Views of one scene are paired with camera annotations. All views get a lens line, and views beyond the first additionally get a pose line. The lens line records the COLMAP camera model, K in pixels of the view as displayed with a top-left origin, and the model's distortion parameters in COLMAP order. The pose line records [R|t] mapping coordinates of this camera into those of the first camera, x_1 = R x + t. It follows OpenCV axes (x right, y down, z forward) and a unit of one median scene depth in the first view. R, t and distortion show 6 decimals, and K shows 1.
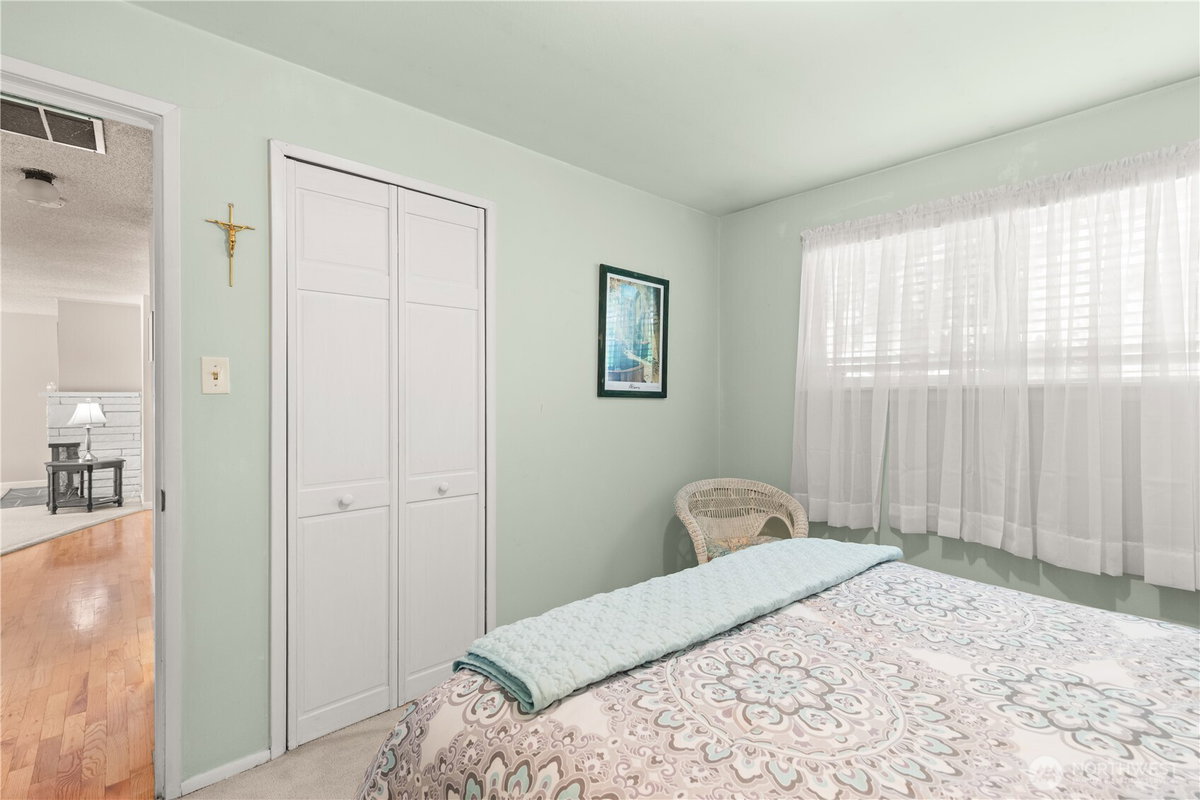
lens RADIAL K [[545.8, 0, 606.5], [0, 545.8, 400.7], [0, 0, 1]] dist [0.014481, -0.000856]
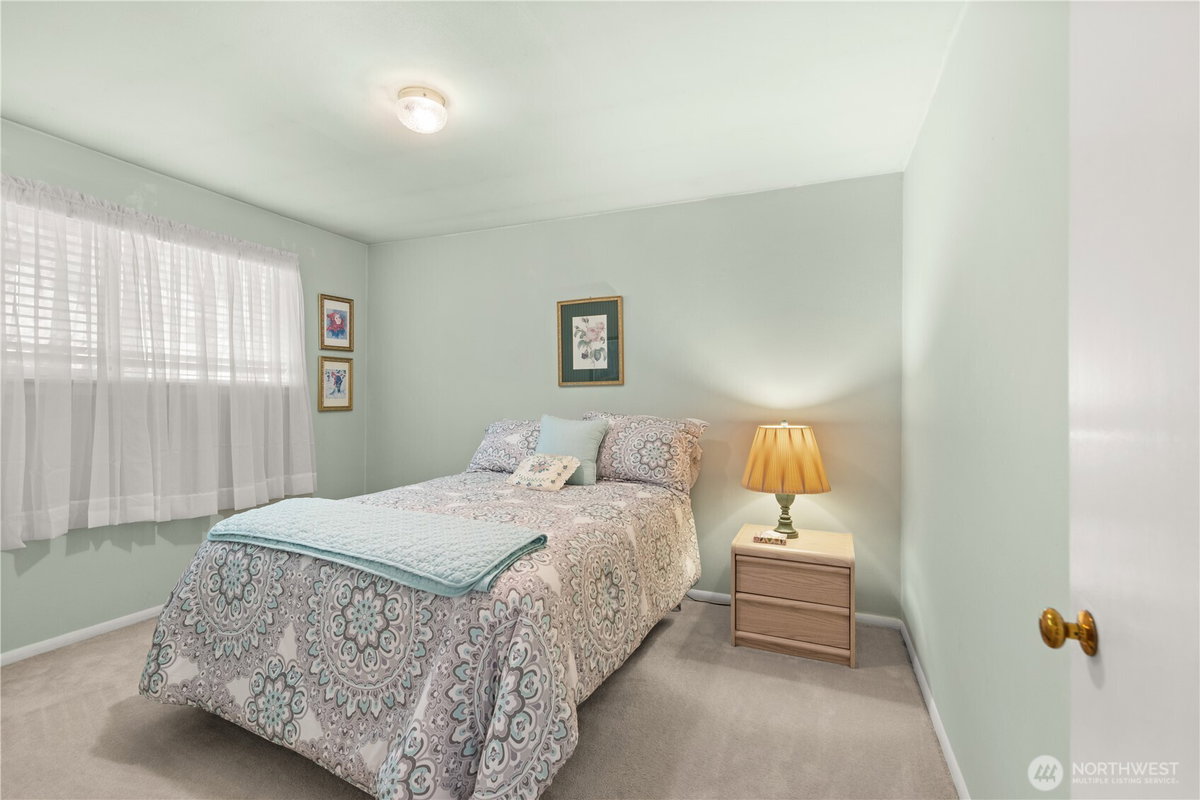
lens RADIAL K [[545.8, 0, 610.5], [0, 545.8, 403.7], [0, 0, 1]] dist [0.014481, -0.000856]
pose [[-0.435467, -0.011653, 0.900129, -0.822613], [-0.002947, 0.999929, 0.011519, 0.001961], [-0.900200, 0.002363, -0.435471, 0.655875]]
